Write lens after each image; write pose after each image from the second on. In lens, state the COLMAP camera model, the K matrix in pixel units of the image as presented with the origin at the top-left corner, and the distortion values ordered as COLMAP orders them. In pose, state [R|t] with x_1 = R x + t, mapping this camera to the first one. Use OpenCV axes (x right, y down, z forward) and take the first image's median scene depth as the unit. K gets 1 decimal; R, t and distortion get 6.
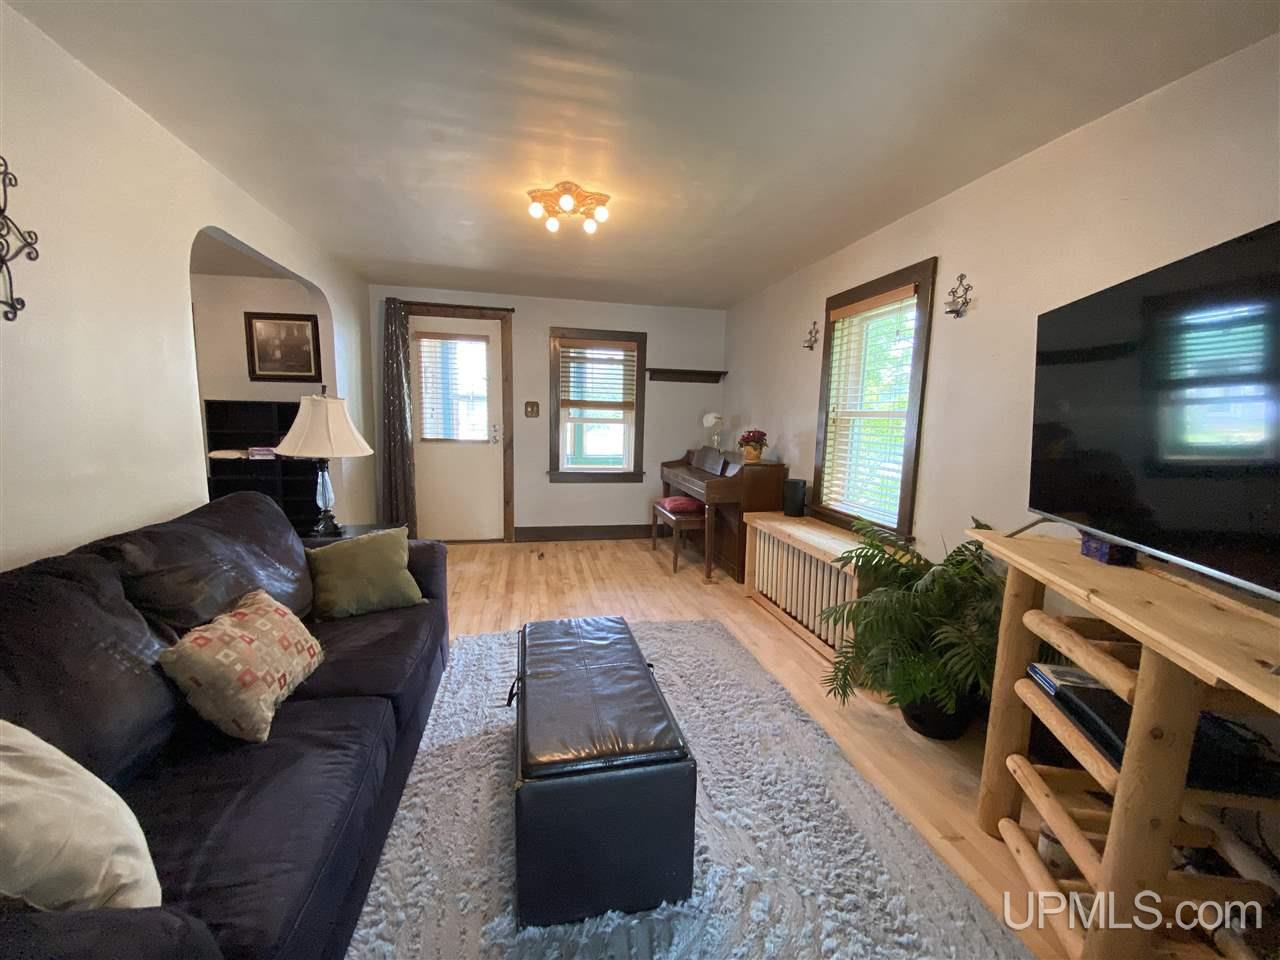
lens RADIAL K [[512.1, 0, 642.3], [0, 512.1, 483.8], [0, 0, 1]] dist [0.001045, -0.011410]
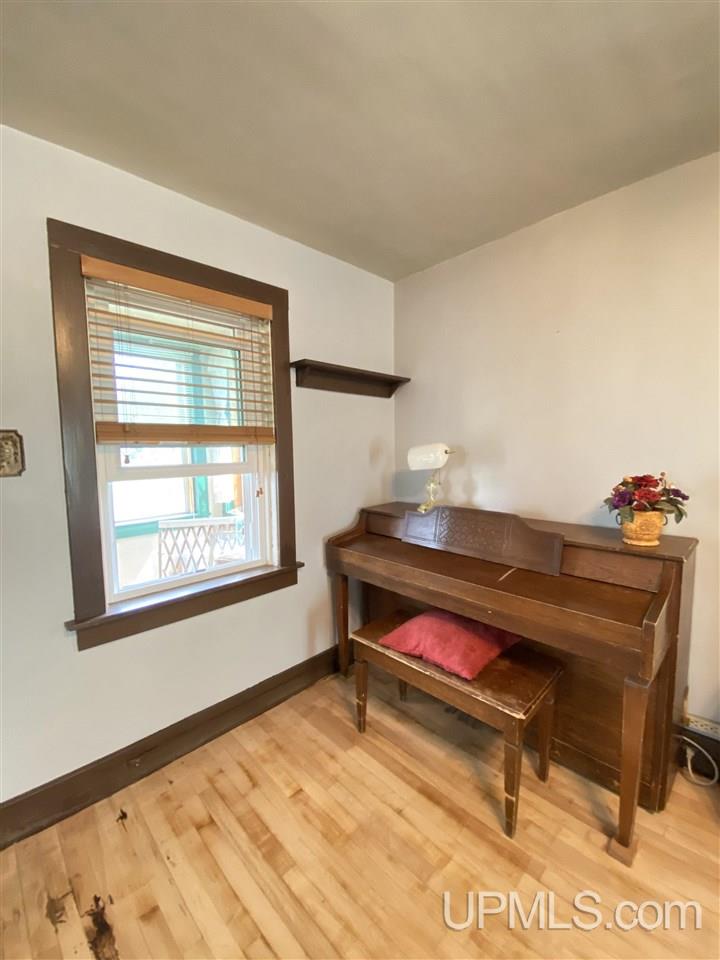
lens RADIAL K [[387.7, 0, 360.0], [0, 387.7, 480.0], [0, 0, 1]] dist [0.019132, -0.019876]
pose [[0.842609, -0.079371, 0.532644, -0.211679], [0.103956, 0.994449, -0.016267, -0.135876], [-0.528396, 0.069078, 0.846183, 0.922911]]
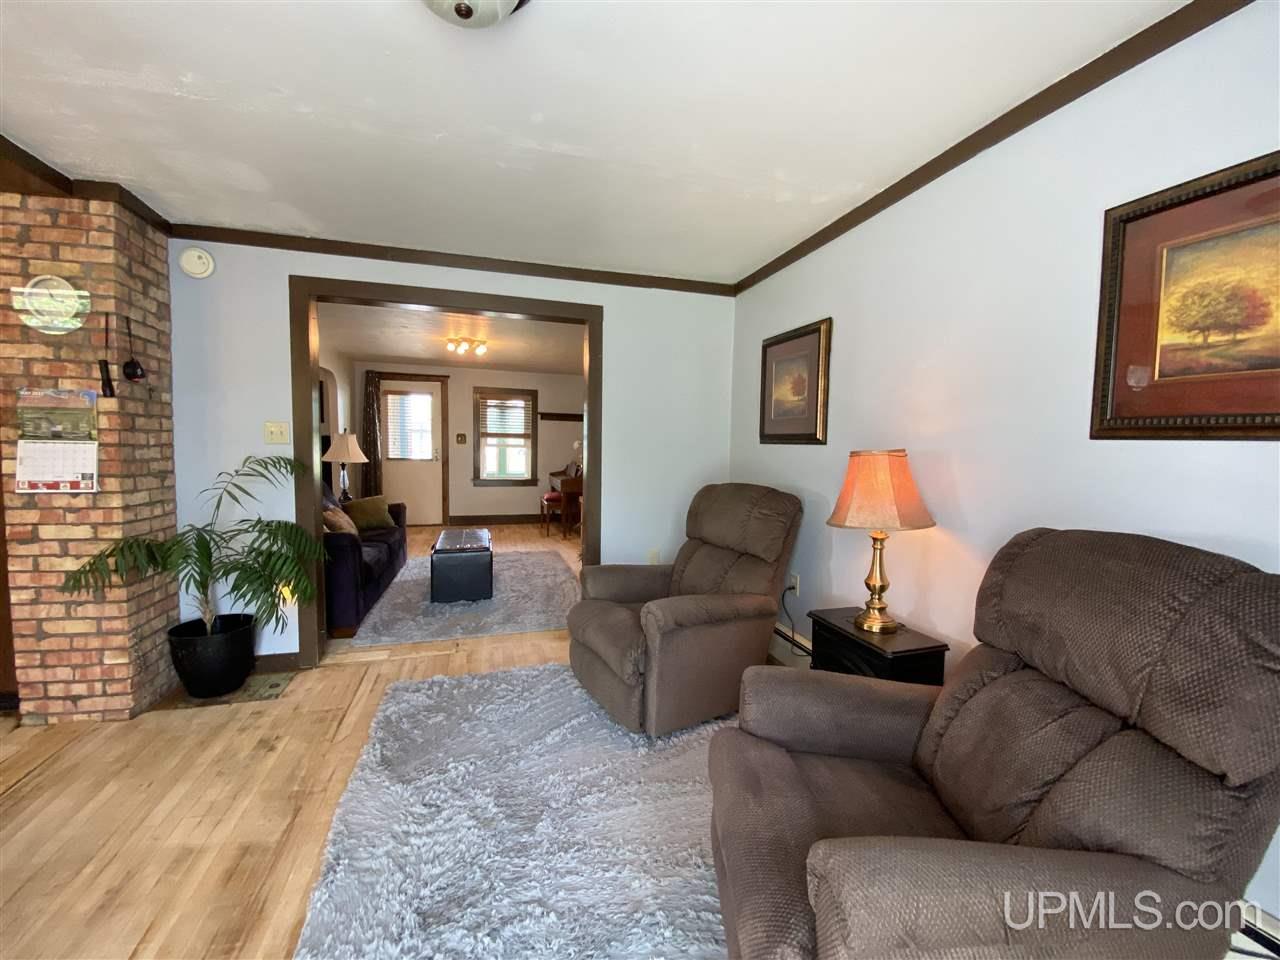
lens RADIAL K [[512.1, 0, 642.3], [0, 512.1, 483.8], [0, 0, 1]] dist [0.001045, -0.011410]
pose [[0.996736, -0.010110, 0.080091, 0.278554], [0.014311, 0.998542, -0.052052, 0.107202], [-0.079448, 0.053028, 0.995428, -0.785497]]
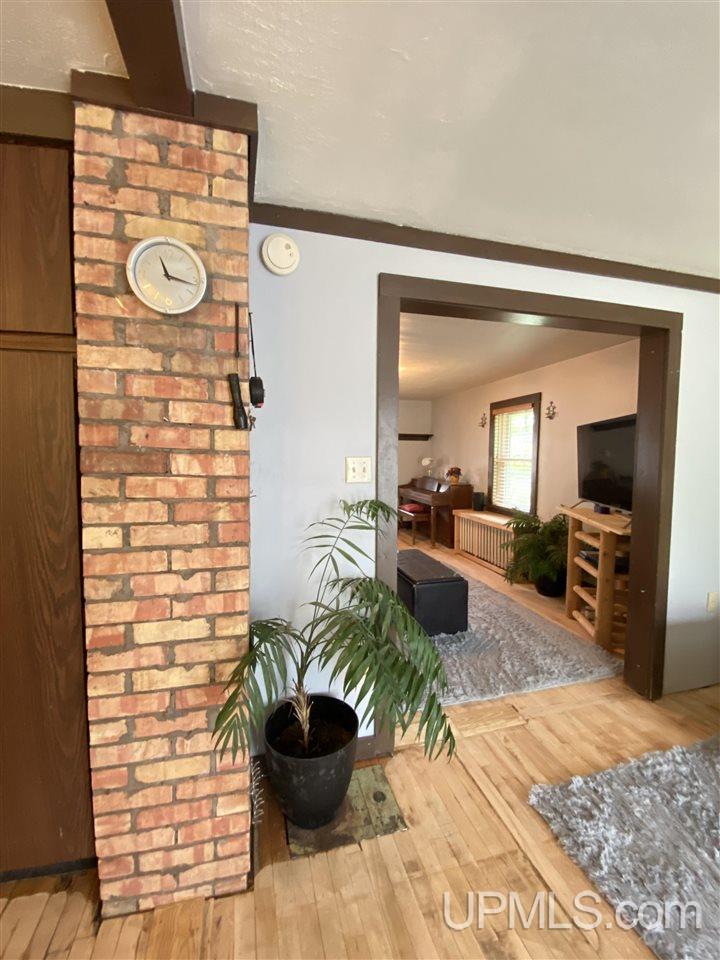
lens RADIAL K [[387.7, 0, 360.0], [0, 387.7, 480.0], [0, 0, 1]] dist [0.019132, -0.019876]
pose [[0.998116, -0.020907, 0.057679, -0.231856], [0.024478, 0.997781, -0.061913, 0.025377], [-0.056257, 0.063209, 0.996413, -0.452822]]
